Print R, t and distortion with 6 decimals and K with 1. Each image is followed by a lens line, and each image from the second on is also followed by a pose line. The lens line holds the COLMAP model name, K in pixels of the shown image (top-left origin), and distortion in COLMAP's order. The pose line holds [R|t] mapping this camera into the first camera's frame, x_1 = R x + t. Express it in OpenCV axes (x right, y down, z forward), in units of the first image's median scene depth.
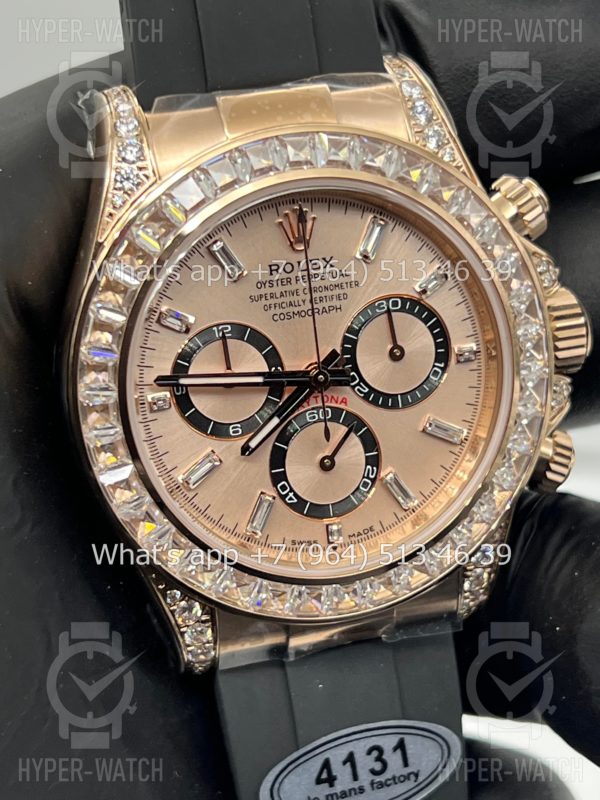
lens RADIAL K [[2000.3, 0, 300.0], [0, 2000.3, 400.0], [0, 0, 1]] dist [0.200525, -0.670877]
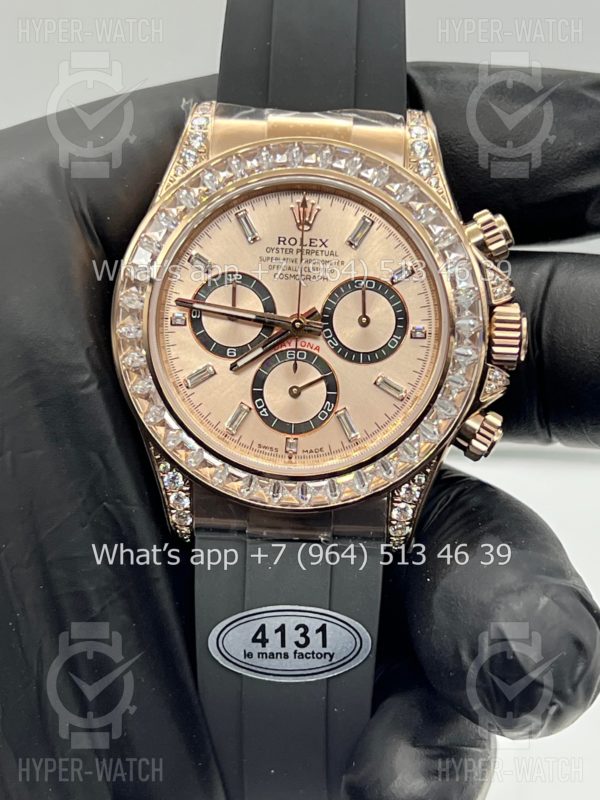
lens RADIAL K [[2000.3, 0, 300.0], [0, 2000.3, 400.0], [0, 0, 1]] dist [0.200525, -0.670877]
pose [[0.937427, 0.169442, -0.304170, 0.418946], [-0.210993, 0.971375, -0.109146, 0.180244], [0.276970, 0.166494, 0.946344, -0.250919]]
